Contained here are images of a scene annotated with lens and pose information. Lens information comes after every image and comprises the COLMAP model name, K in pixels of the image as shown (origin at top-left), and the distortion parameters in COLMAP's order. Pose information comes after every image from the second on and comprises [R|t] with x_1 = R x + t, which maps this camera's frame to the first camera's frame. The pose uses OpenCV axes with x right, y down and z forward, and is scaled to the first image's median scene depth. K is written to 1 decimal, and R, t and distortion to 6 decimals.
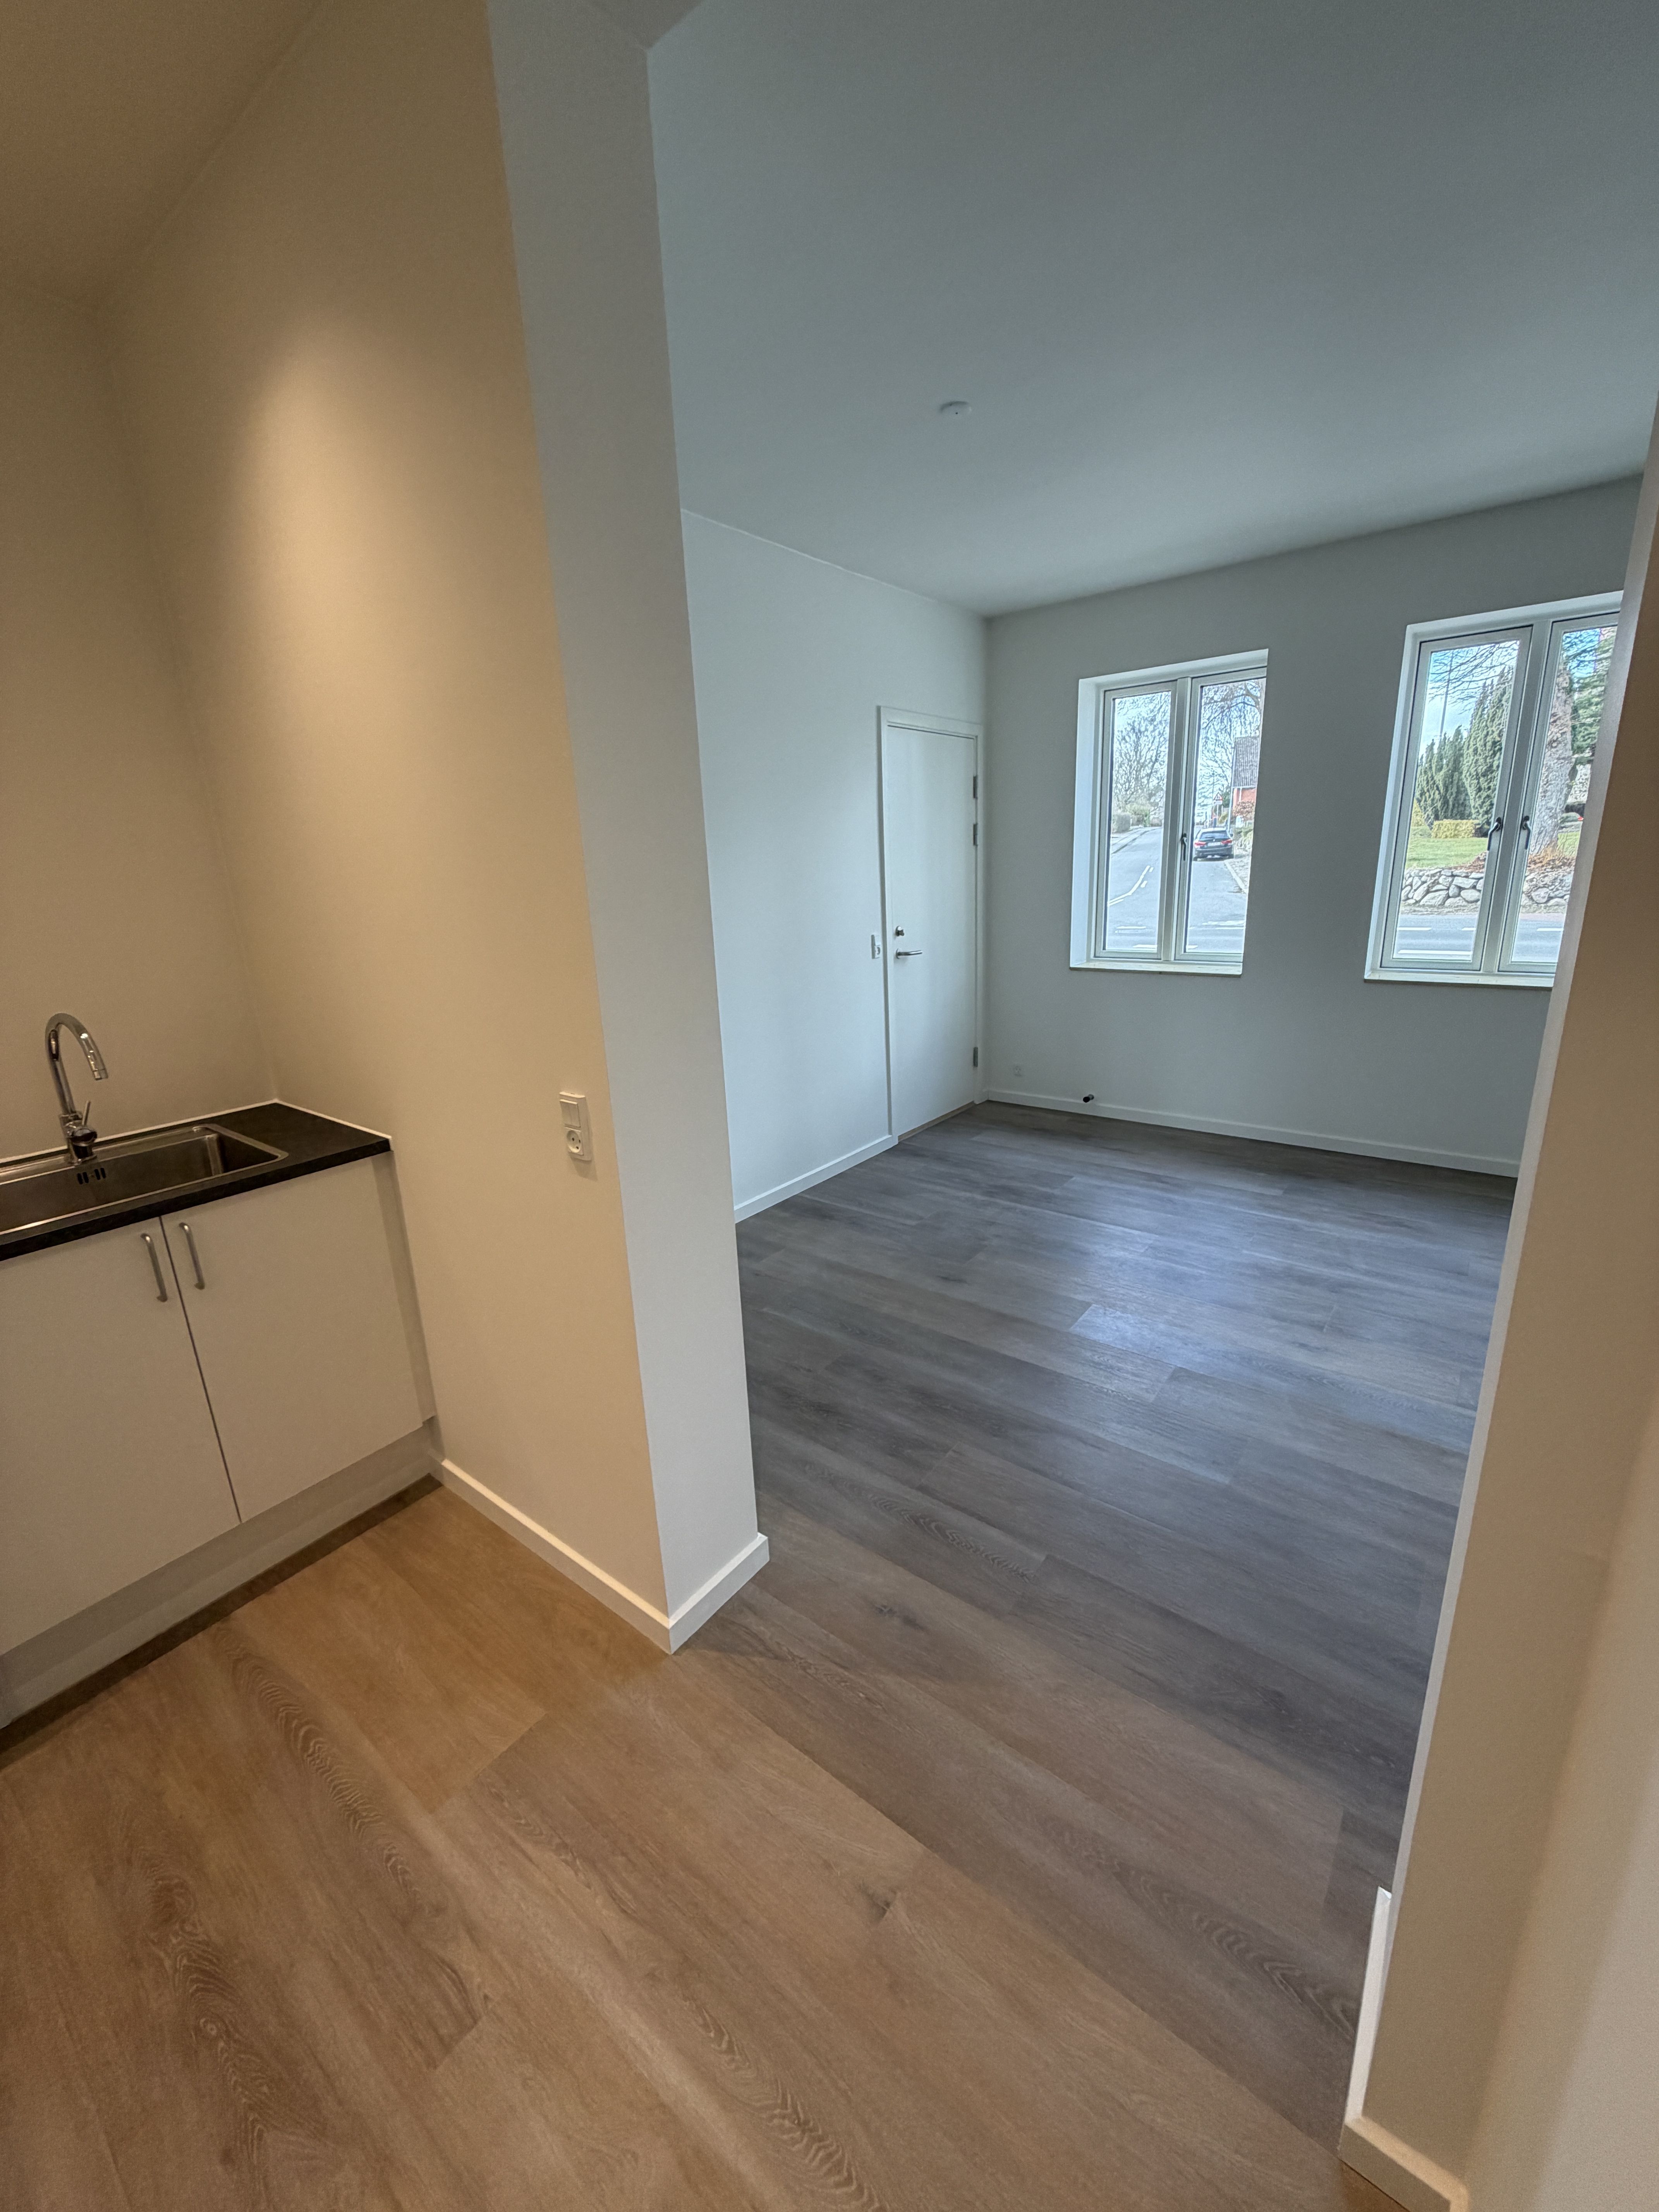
lens RADIAL K [[882.0, 0, 838.3], [0, 882.0, 1101.4], [0, 0, 1]] dist [0.005427, -0.000994]
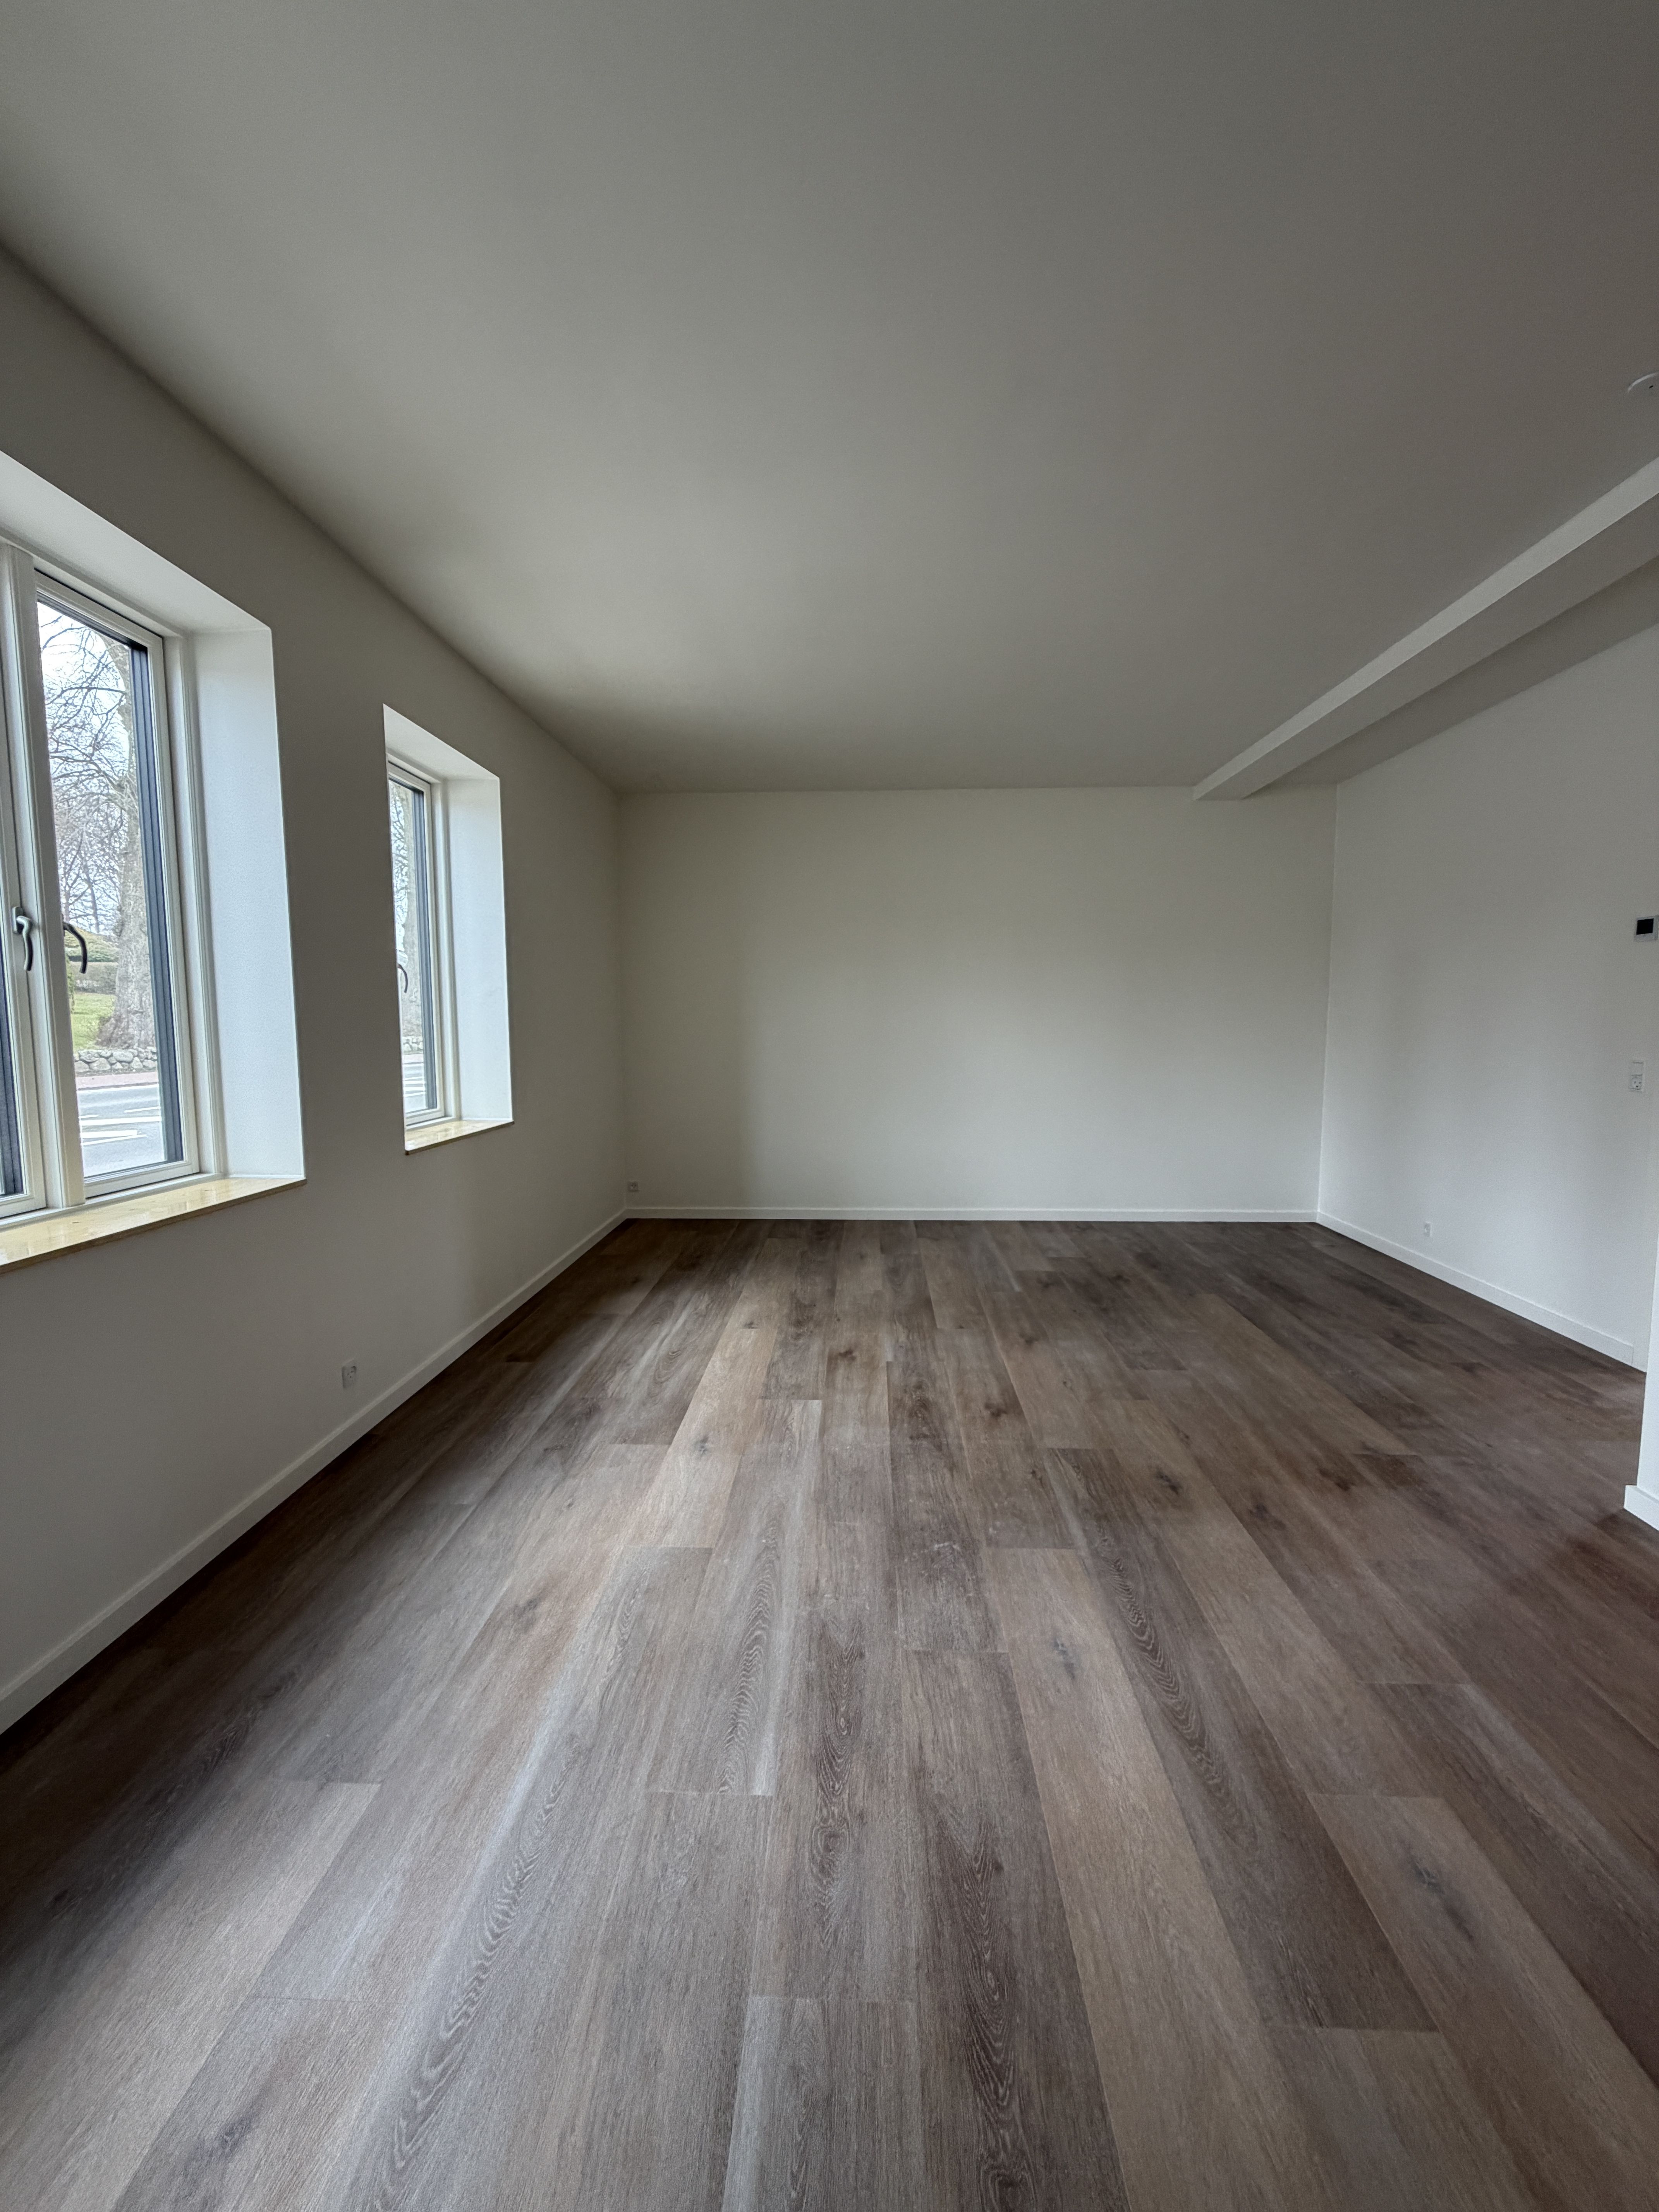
lens RADIAL K [[882.0, 0, 839.2], [0, 882.0, 1104.5], [0, 0, 1]] dist [0.005427, -0.000994]
pose [[-0.580250, -0.034220, 0.813719, 0.089675], [0.246362, 0.944935, 0.215415, -0.241434], [-0.776283, 0.325464, -0.539868, 1.104904]]
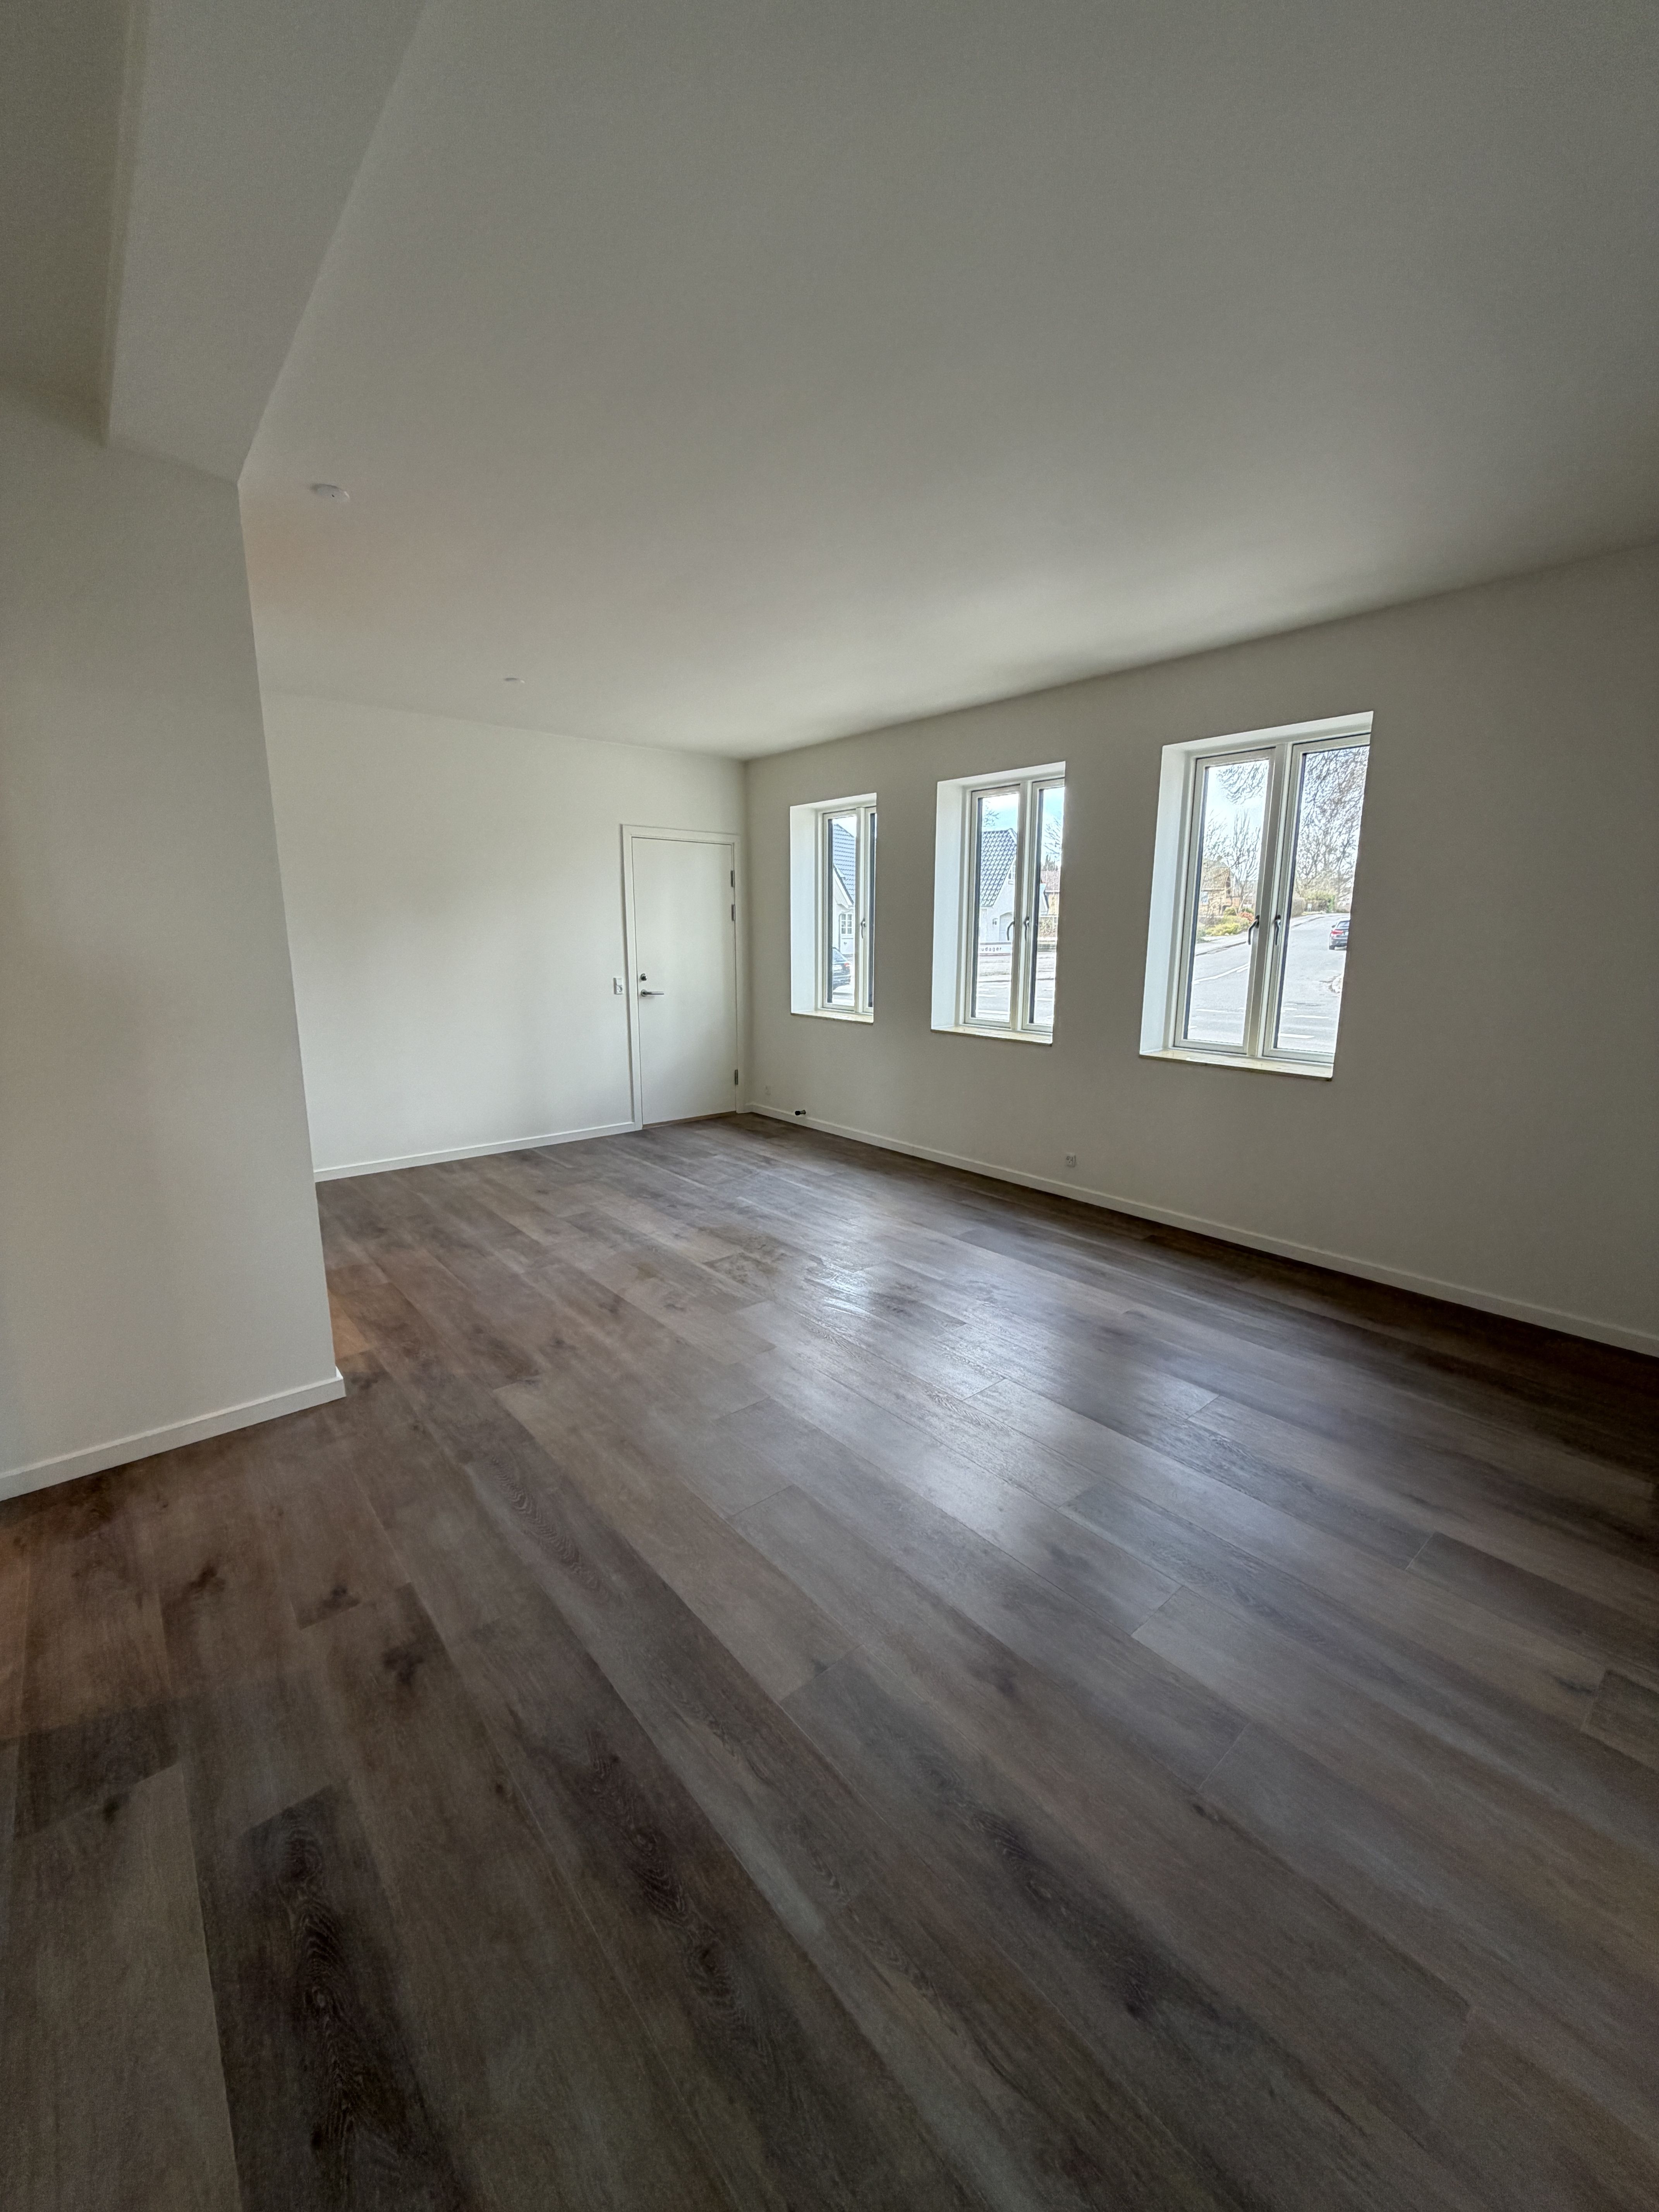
lens RADIAL K [[882.0, 0, 832.4], [0, 882.0, 1099.0], [0, 0, 1]] dist [0.005427, -0.000994]
pose [[0.977217, 0.081816, -0.195841, 0.893846], [-0.096563, 0.993072, -0.066961, 0.091600], [0.189006, 0.084346, 0.978347, -0.426940]]
